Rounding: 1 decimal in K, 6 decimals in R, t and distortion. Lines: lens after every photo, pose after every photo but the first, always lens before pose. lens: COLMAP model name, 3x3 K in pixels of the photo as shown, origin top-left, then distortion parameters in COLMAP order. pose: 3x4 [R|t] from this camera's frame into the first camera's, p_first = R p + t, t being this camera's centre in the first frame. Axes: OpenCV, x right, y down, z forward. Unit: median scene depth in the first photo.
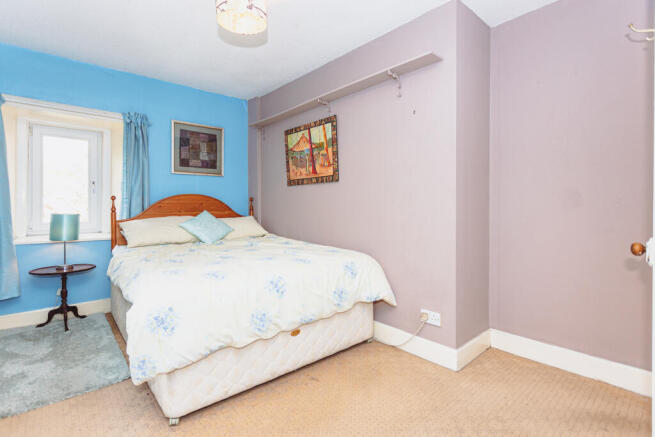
lens RADIAL K [[314.0, 0, 327.5], [0, 314.0, 218.5], [0, 0, 1]] dist [0.000530, 0.000227]
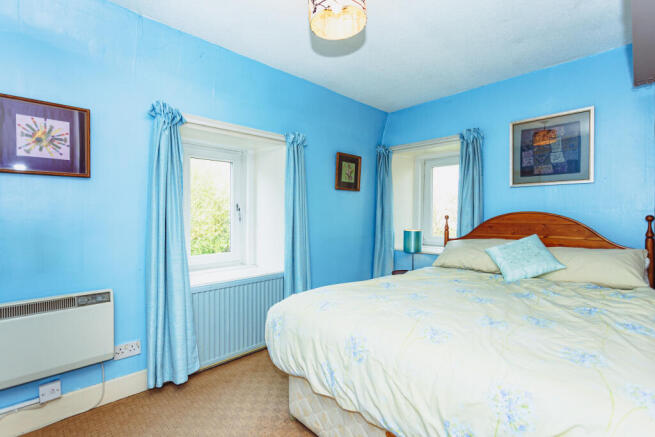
lens RADIAL K [[314.0, 0, 327.5], [0, 314.0, 218.5], [0, 0, 1]] dist [0.000530, 0.000227]
pose [[0.037600, 0.013880, -0.999196, 0.319239], [-0.044326, 0.998943, 0.012208, -0.050463], [0.998309, 0.043831, 0.038175, 0.498589]]
